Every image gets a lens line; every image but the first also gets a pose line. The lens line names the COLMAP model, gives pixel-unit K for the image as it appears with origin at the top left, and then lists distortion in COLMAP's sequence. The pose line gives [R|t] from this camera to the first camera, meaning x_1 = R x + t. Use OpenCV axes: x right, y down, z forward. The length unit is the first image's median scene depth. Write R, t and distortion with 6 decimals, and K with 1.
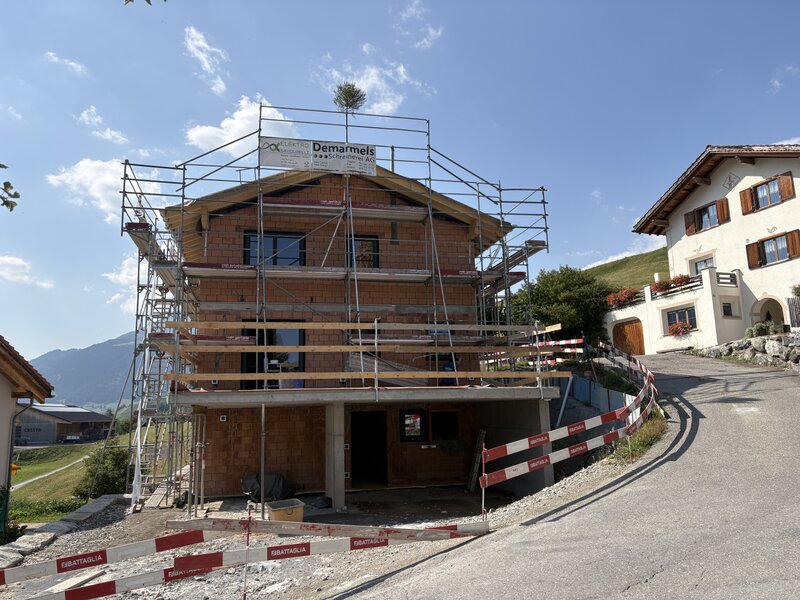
lens RADIAL K [[602.0, 0, 400.6], [0, 602.0, 300.3], [0, 0, 1]] dist [0.044213, -0.043967]
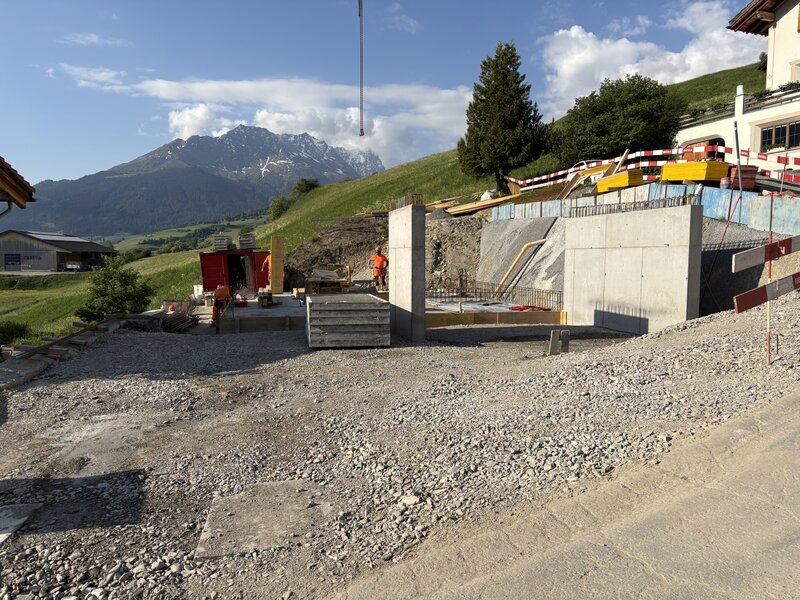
lens RADIAL K [[602.0, 0, 402.4], [0, 602.0, 300.8], [0, 0, 1]] dist [0.044213, -0.043967]
pose [[0.999582, 0.026975, 0.010372, -0.052723], [-0.028734, 0.966043, 0.256780, 0.043206], [-0.003094, -0.256971, 0.966414, 0.112077]]
